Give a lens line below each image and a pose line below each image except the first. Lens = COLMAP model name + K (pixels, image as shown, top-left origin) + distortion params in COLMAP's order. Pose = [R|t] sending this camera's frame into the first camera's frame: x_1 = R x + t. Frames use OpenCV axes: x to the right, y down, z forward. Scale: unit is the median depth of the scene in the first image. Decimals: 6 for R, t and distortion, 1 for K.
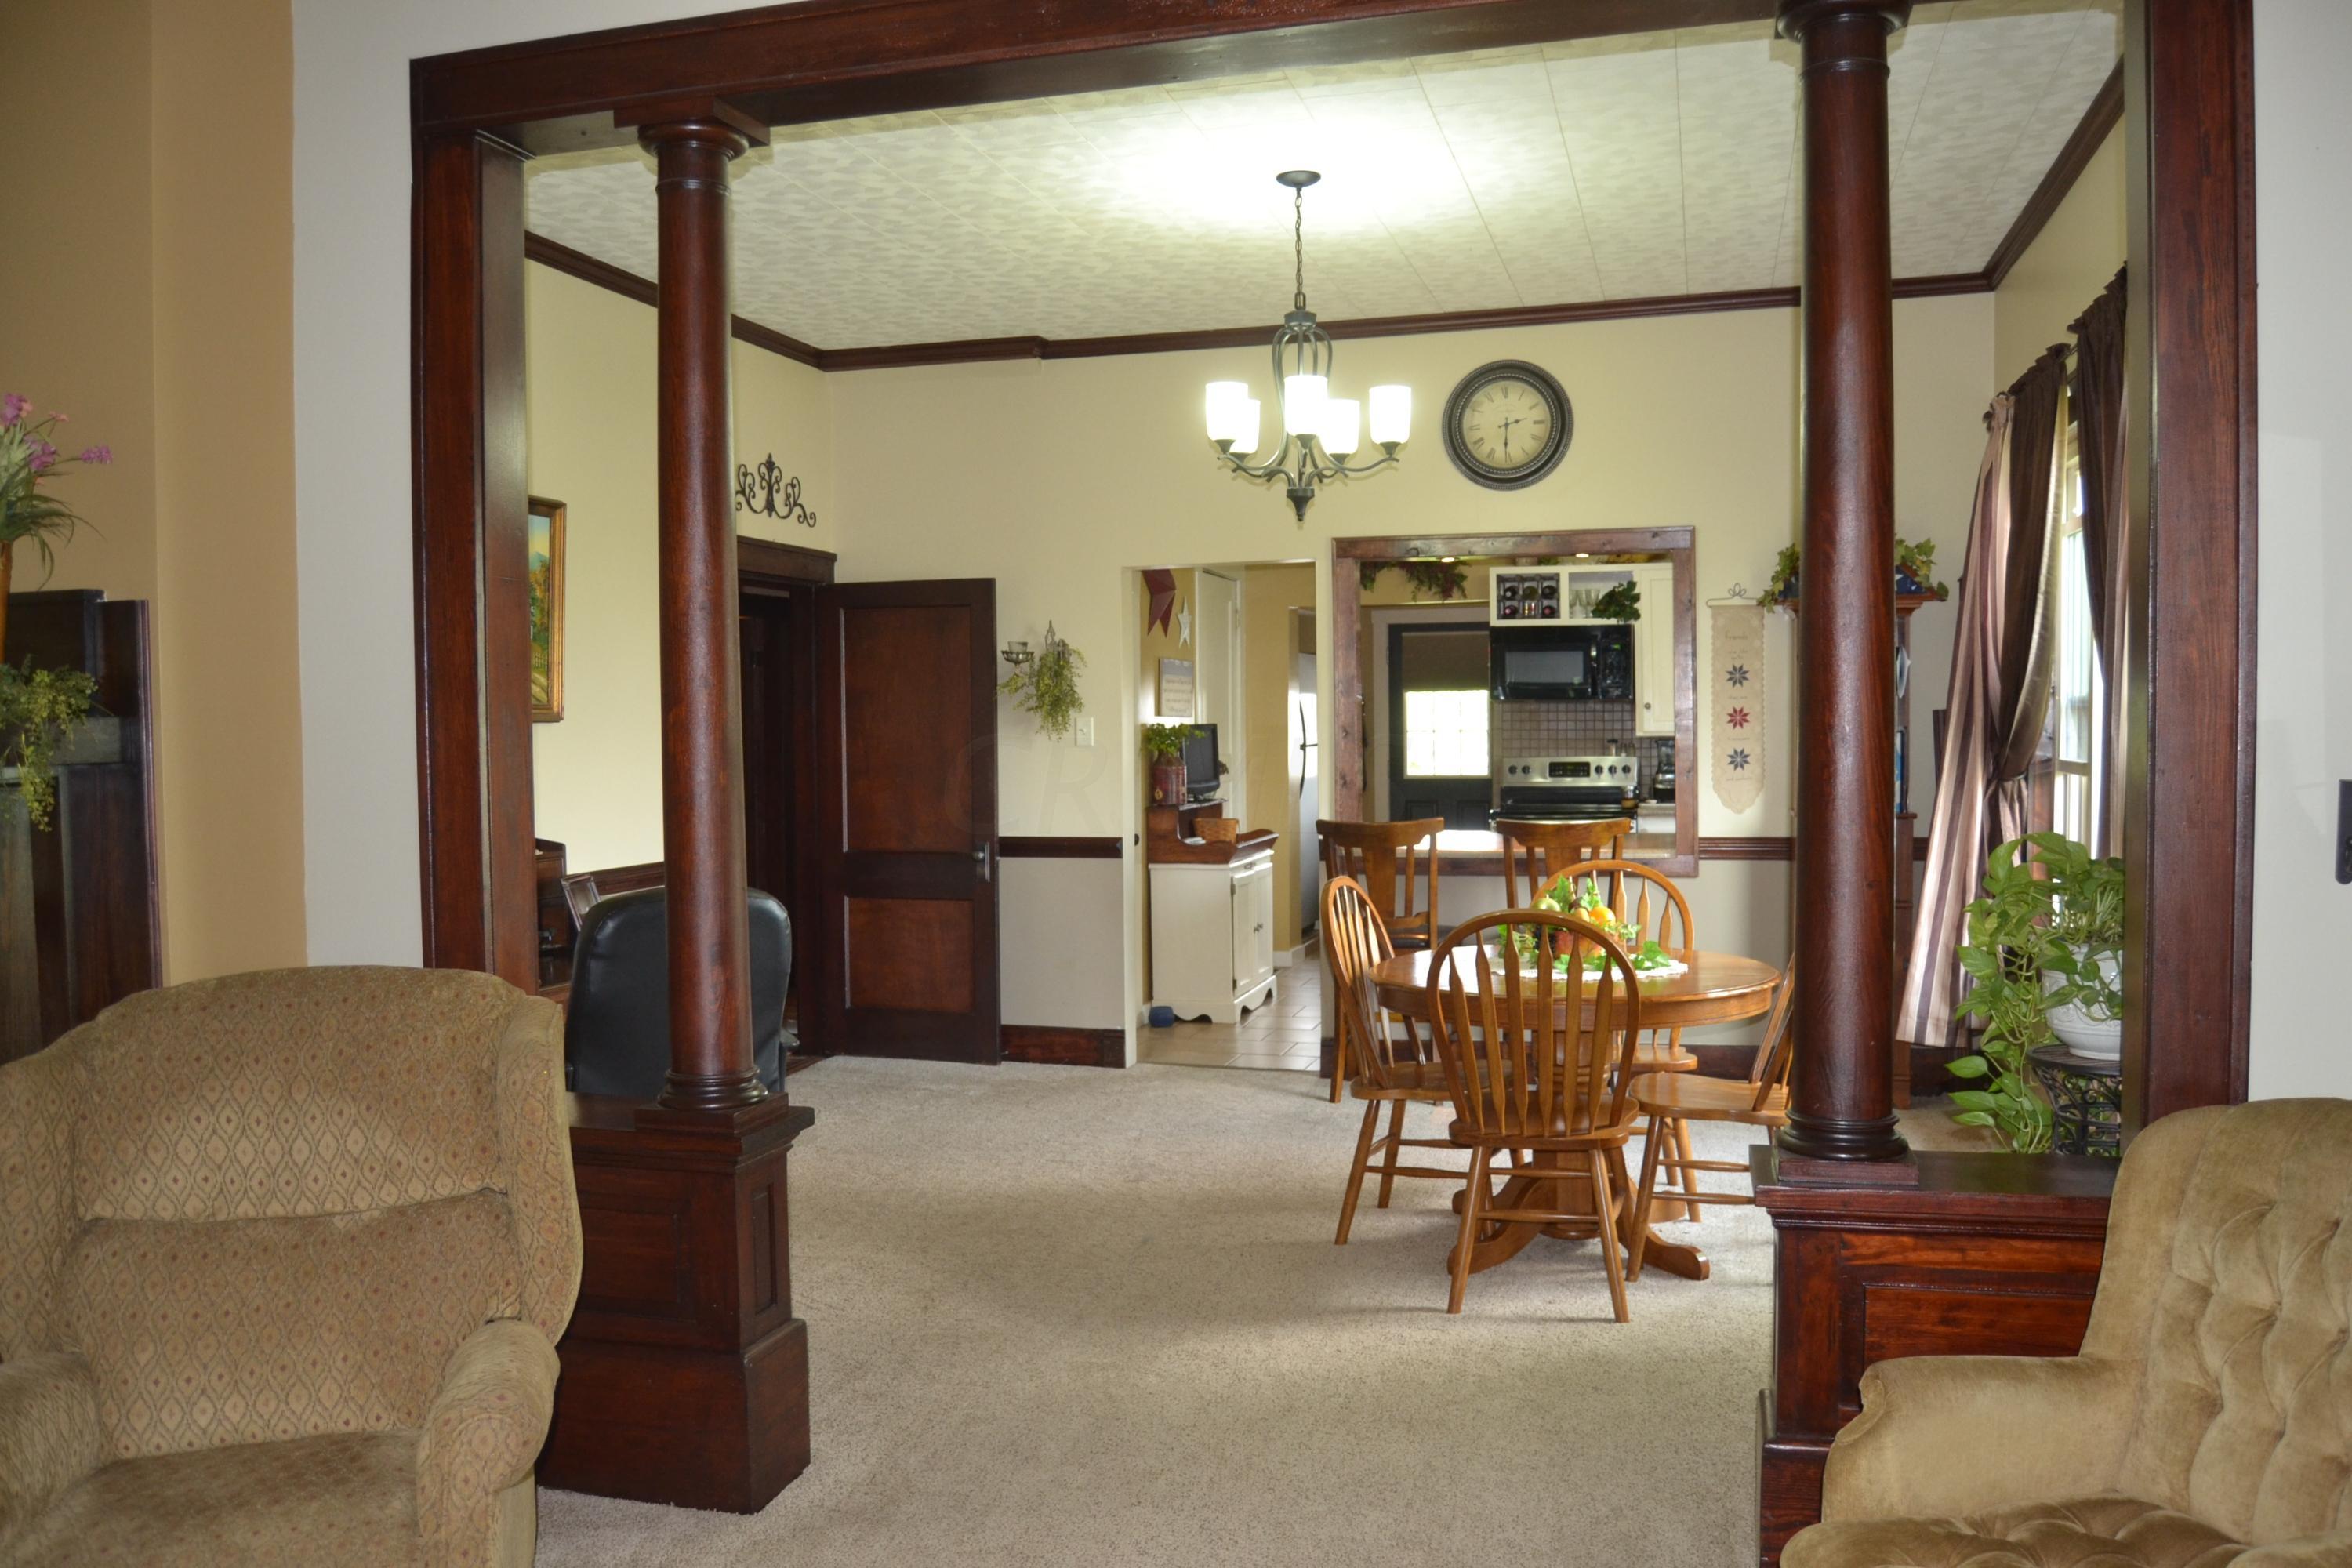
lens RADIAL K [[1872.2, 0, 1176.0], [0, 1872.2, 784.0], [0, 0, 1]] dist [-0.100364, 0.046745]
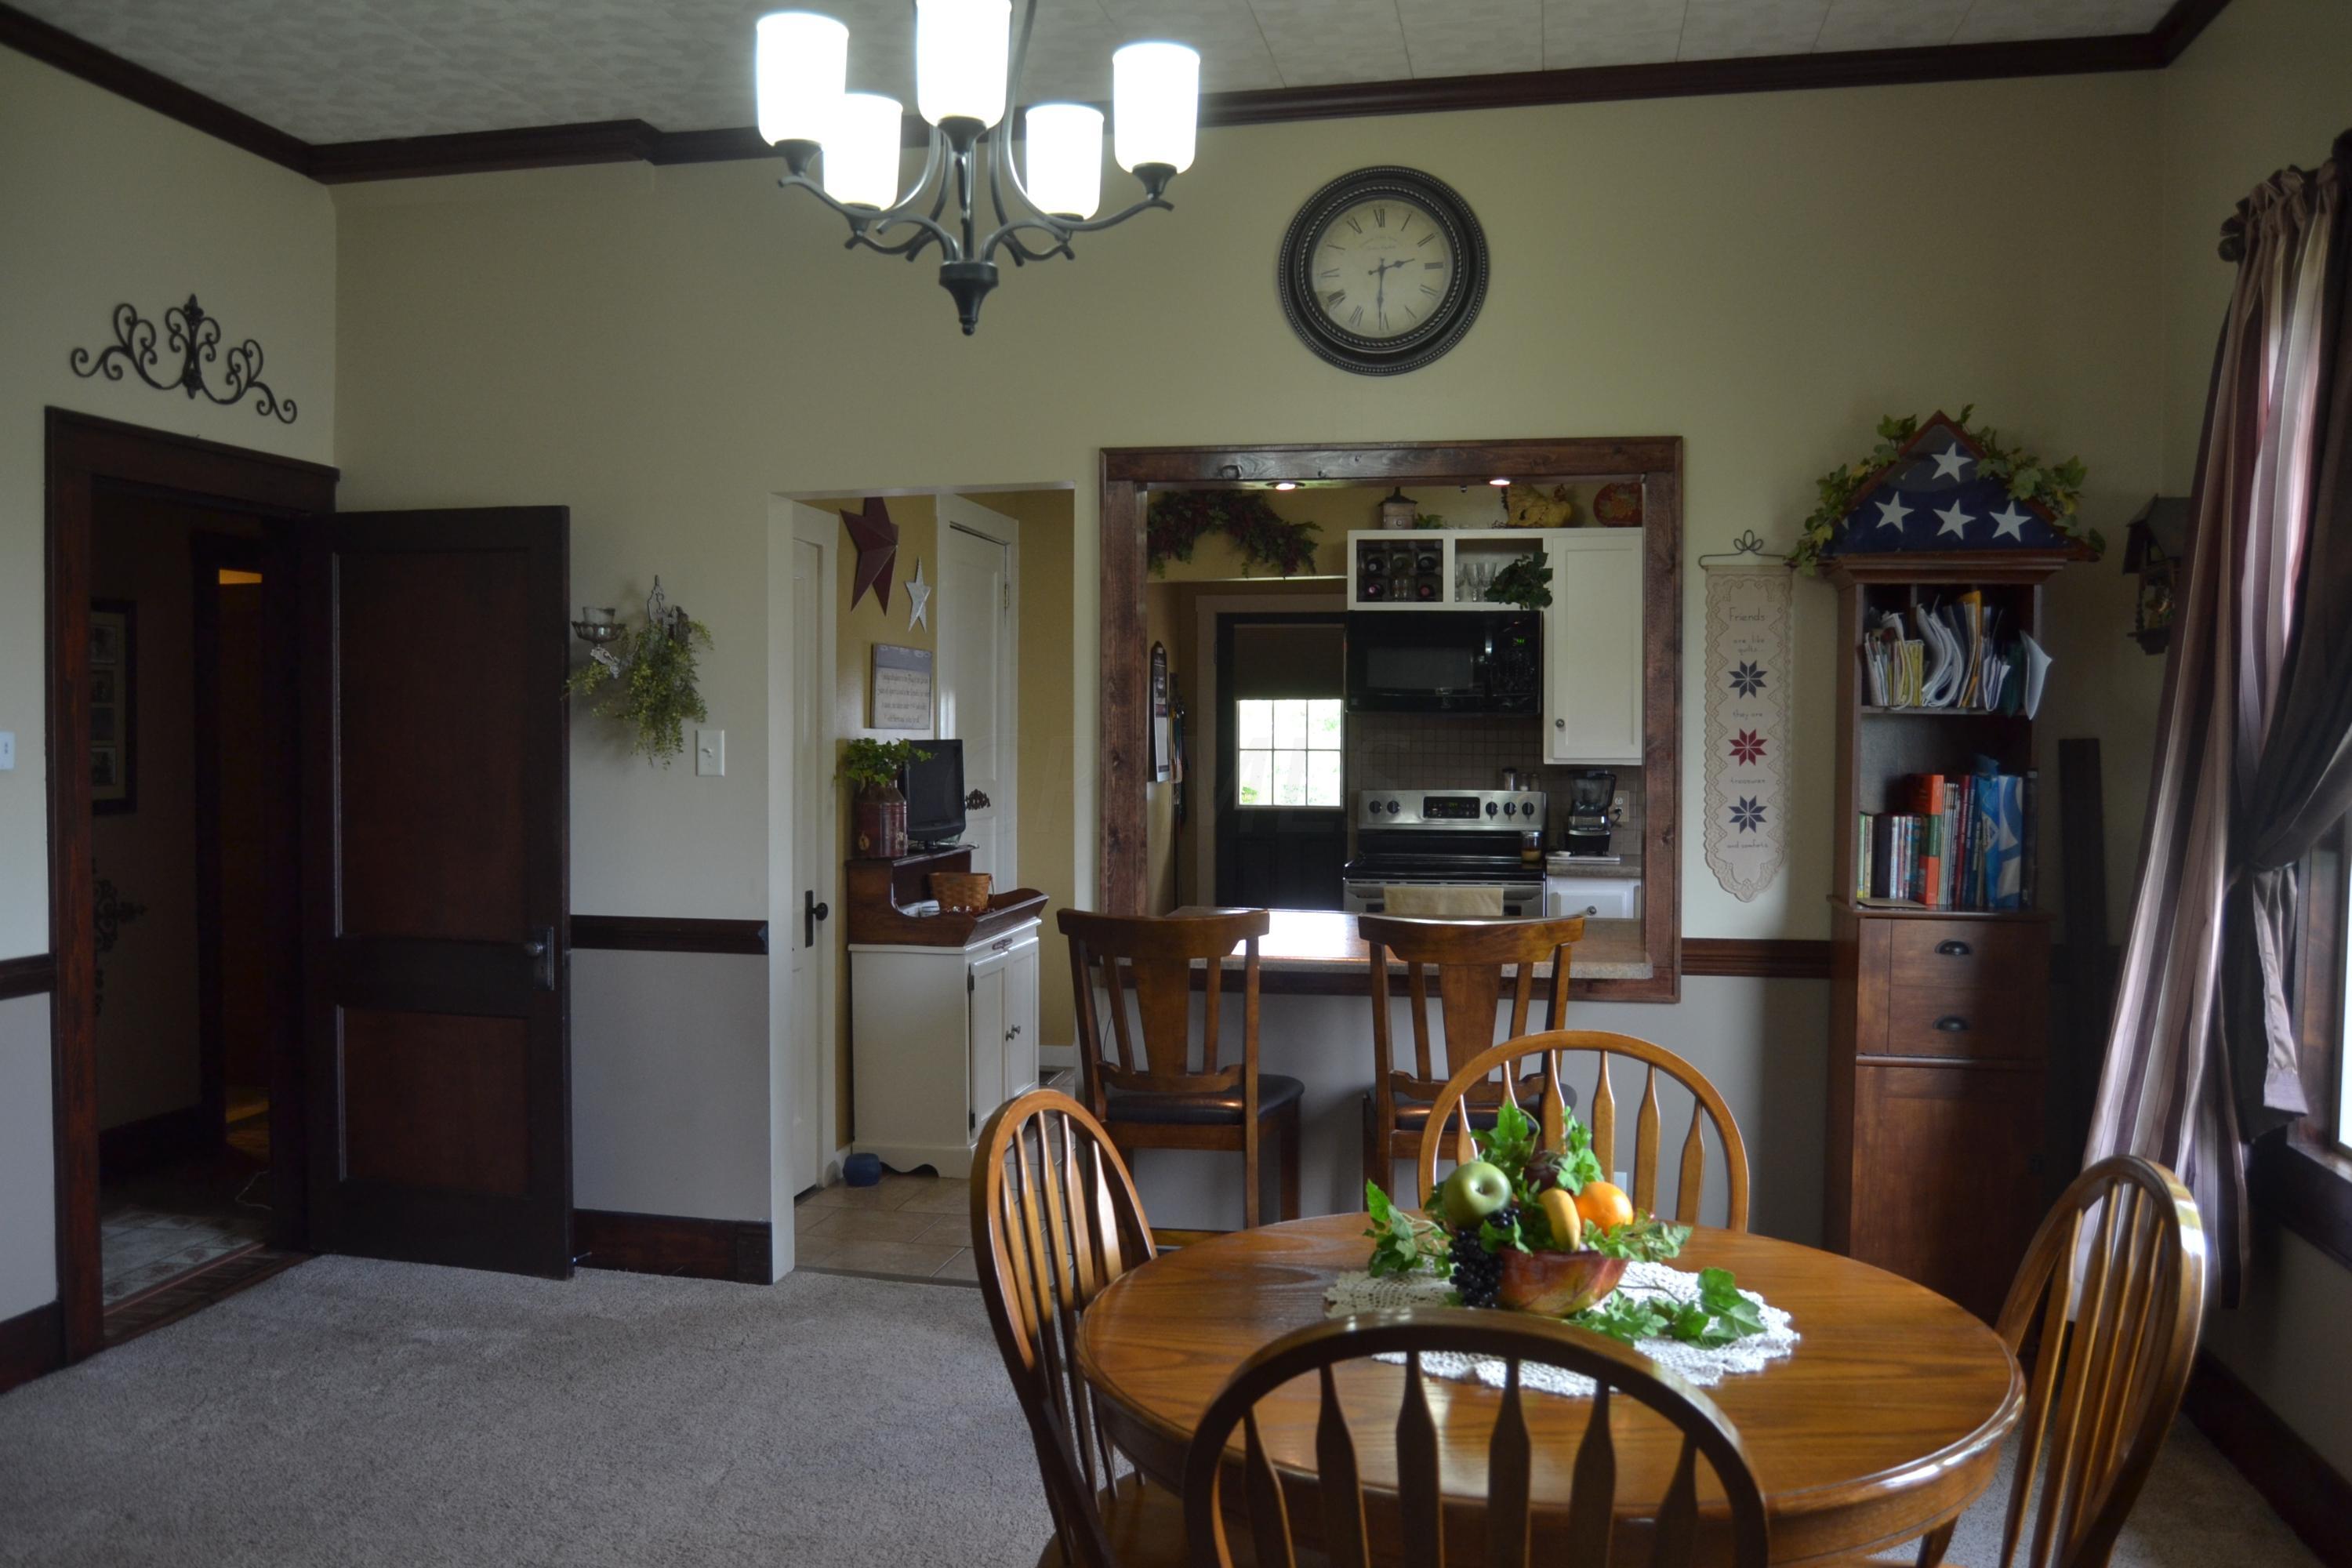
lens RADIAL K [[1872.2, 0, 1176.0], [0, 1872.2, 784.0], [0, 0, 1]] dist [-0.100364, 0.046745]
pose [[0.996746, 0.012705, 0.079599, 0.050965], [-0.012385, 0.999913, -0.004504, -0.014619], [-0.079650, 0.003503, 0.996817, 0.319093]]
